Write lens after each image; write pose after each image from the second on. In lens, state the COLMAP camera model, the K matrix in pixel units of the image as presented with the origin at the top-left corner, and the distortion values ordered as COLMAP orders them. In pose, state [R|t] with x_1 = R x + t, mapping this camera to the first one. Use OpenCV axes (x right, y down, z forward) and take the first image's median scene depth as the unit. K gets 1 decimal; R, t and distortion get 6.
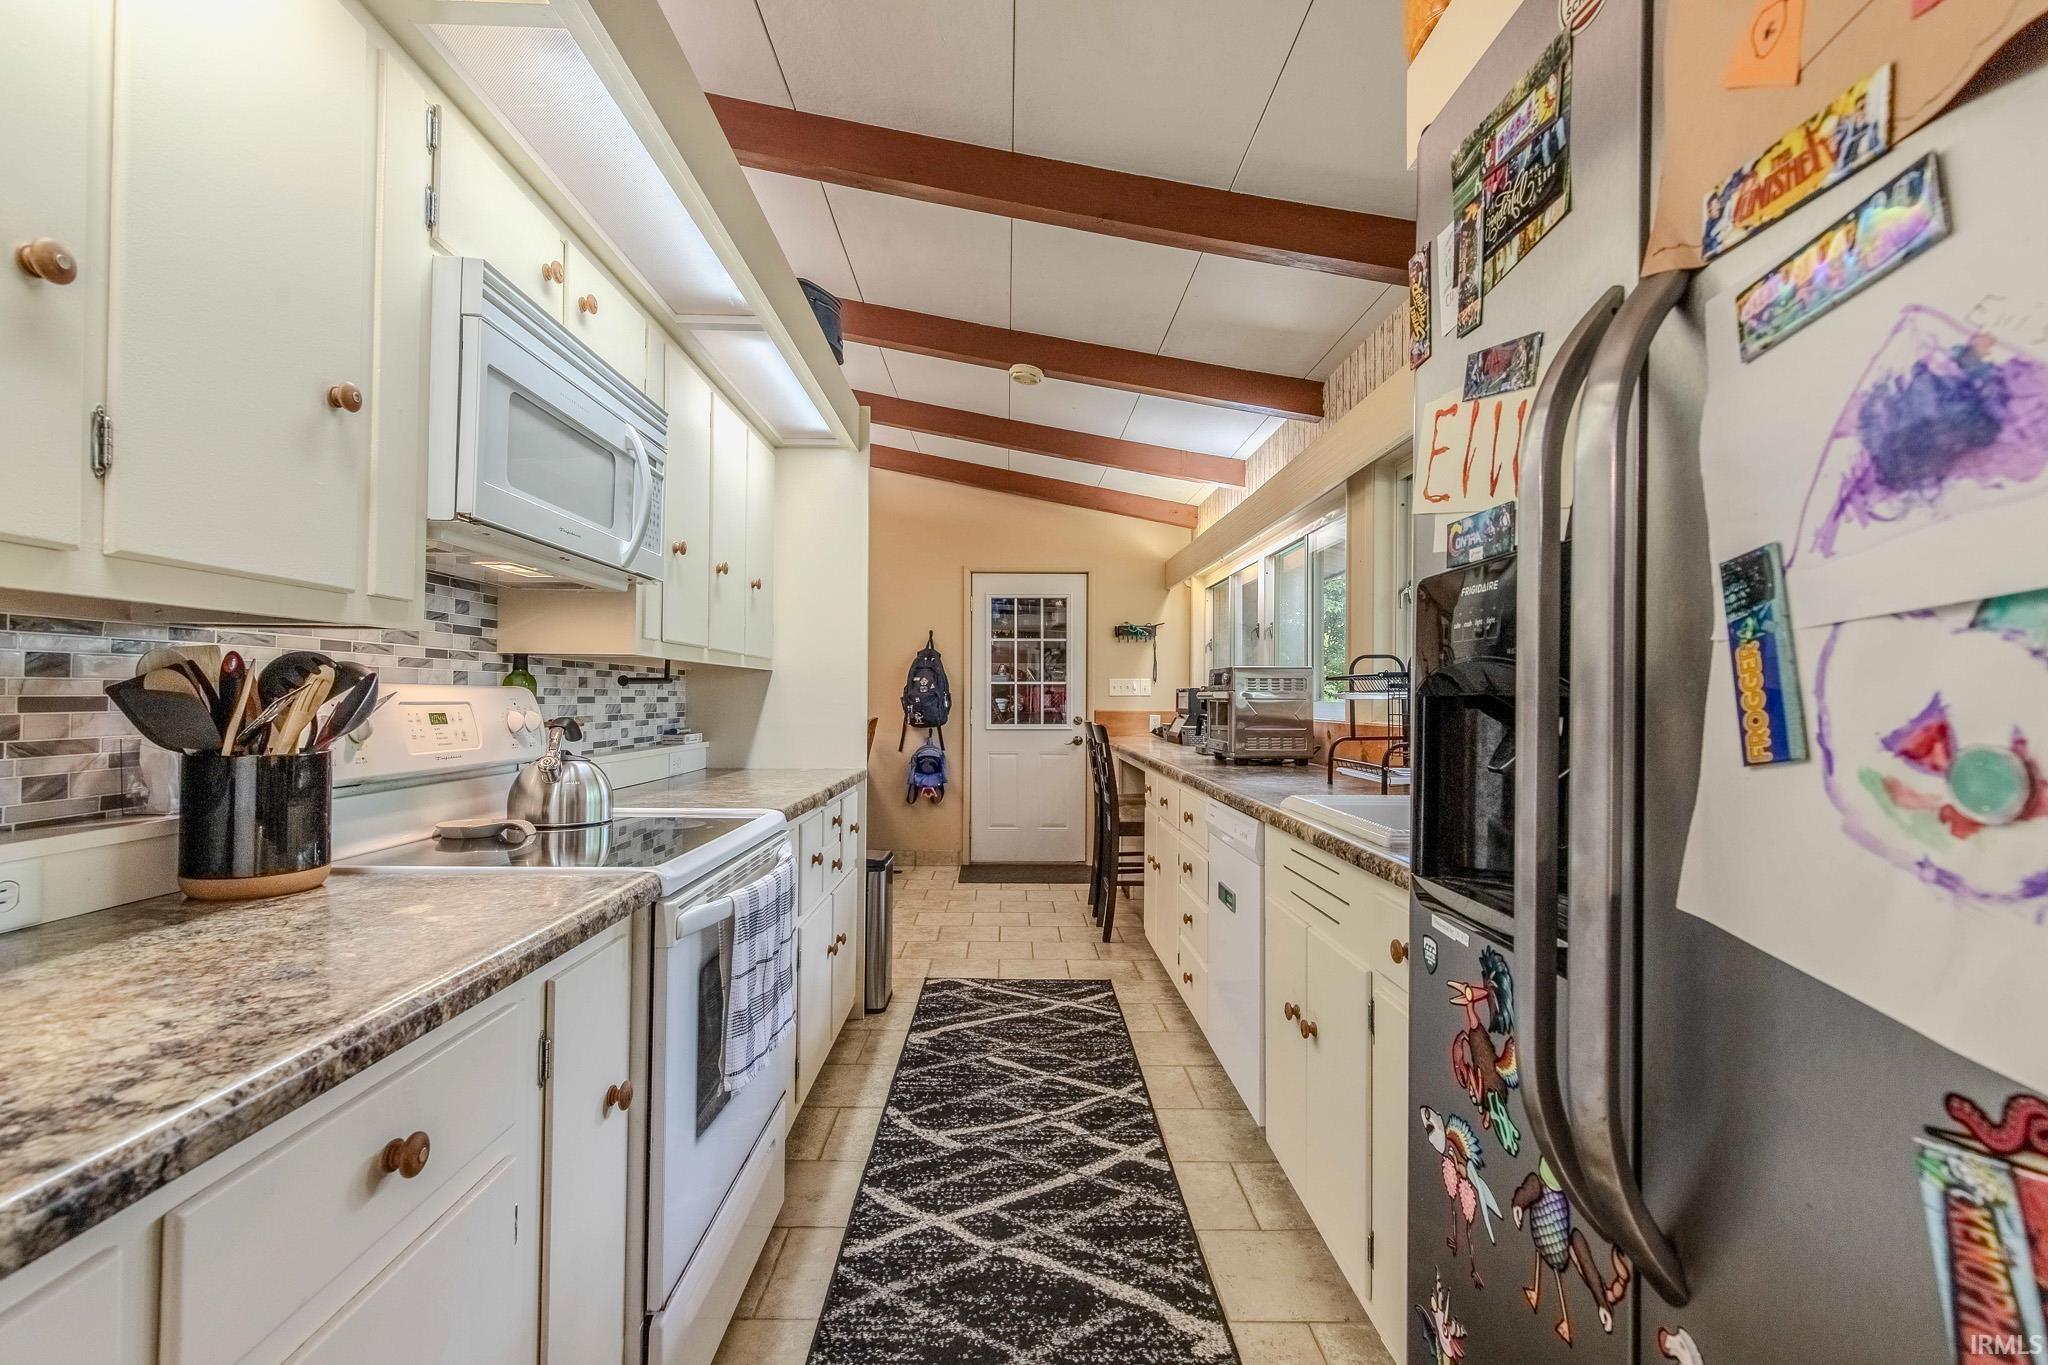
lens RADIAL K [[913.0, 0, 1010.1], [0, 913.0, 682.5], [0, 0, 1]] dist [0.001958, -0.000245]
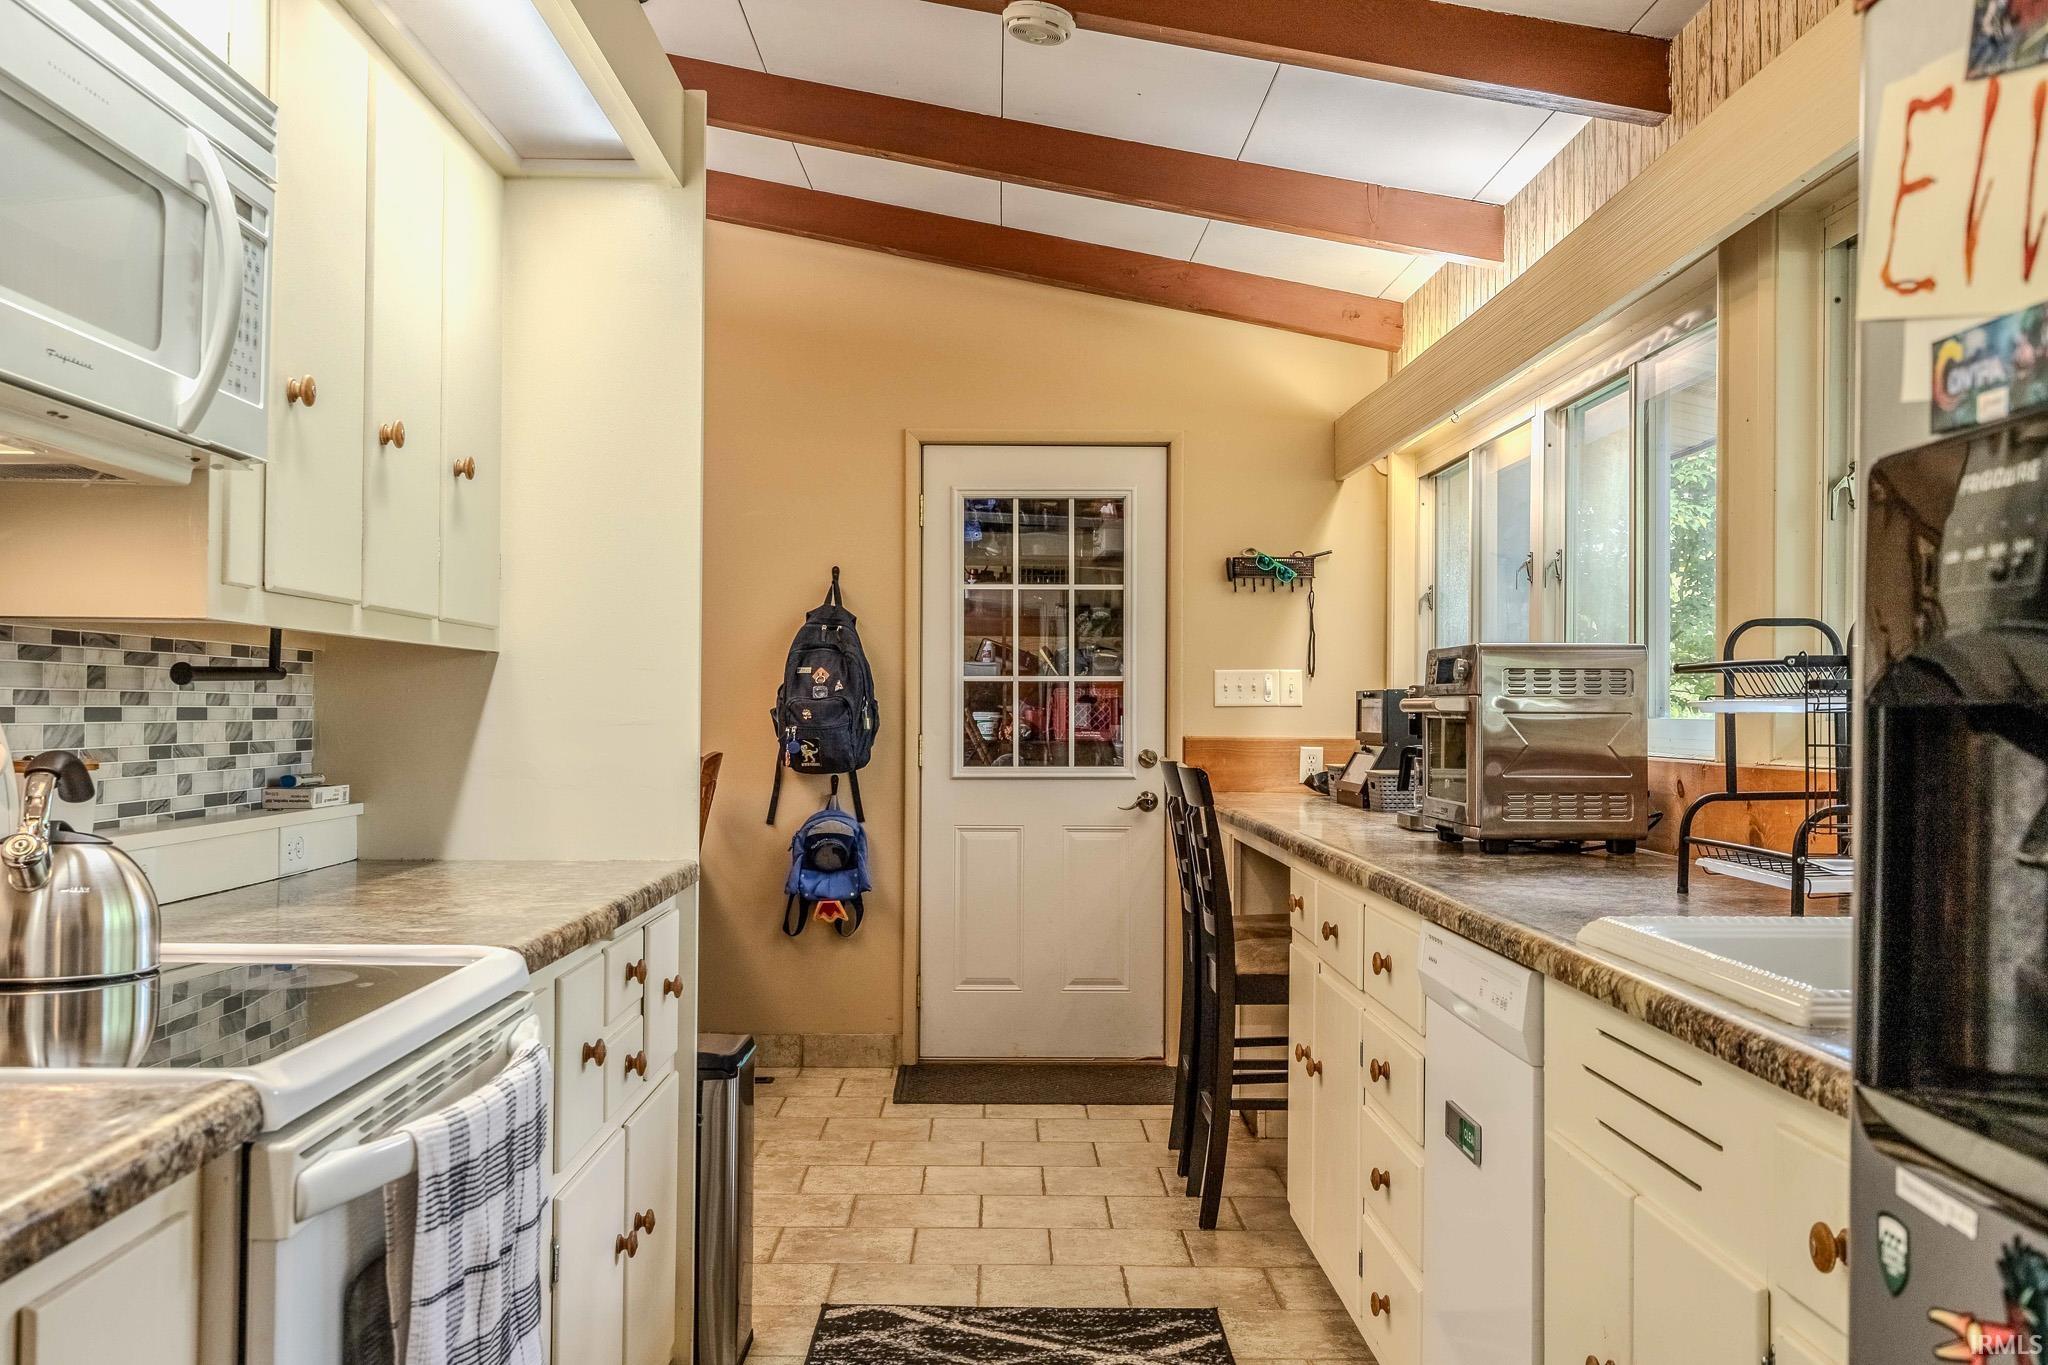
lens RADIAL K [[2001.0, 0, 1024.0], [0, 2001.0, 682.5], [0, 0, 1]] dist [-0.010560, -0.009874]
pose [[0.999948, 0.000255, 0.010201, 0.000168], [-0.000285, 0.999996, 0.002971, -0.000509], [-0.010200, -0.002973, 0.999944, -0.031139]]
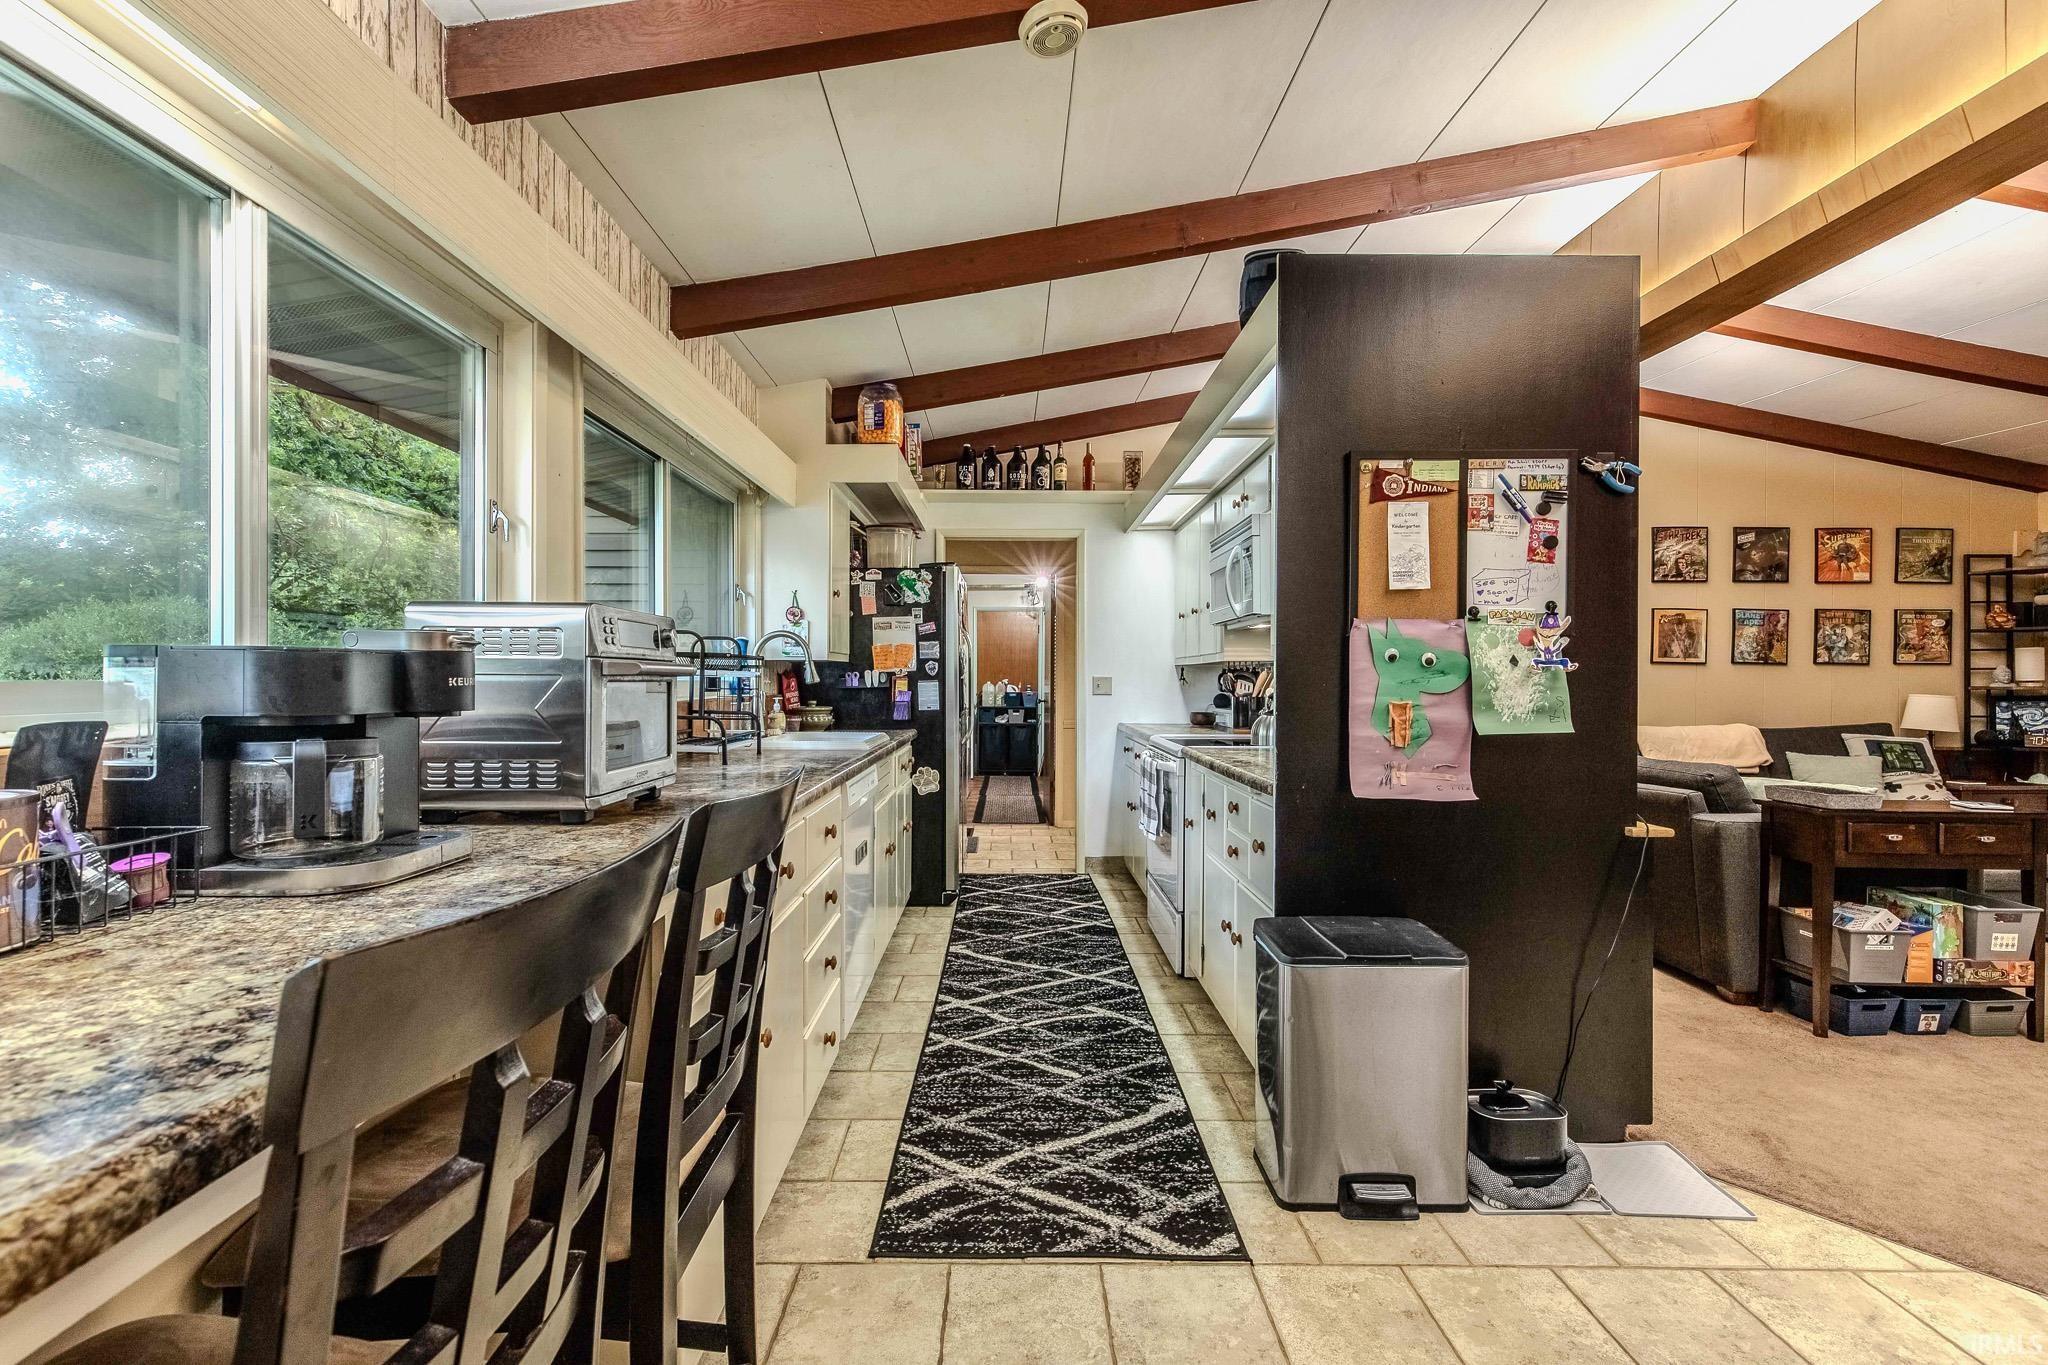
lens RADIAL K [[913.0, 0, 1010.1], [0, 913.0, 682.5], [0, 0, 1]] dist [0.001958, -0.000245]
pose [[-0.999935, -0.011222, 0.001975, 0.044639], [-0.011245, 0.999863, -0.012107, 0.029789], [-0.001839, -0.012128, -0.999925, 1.786671]]
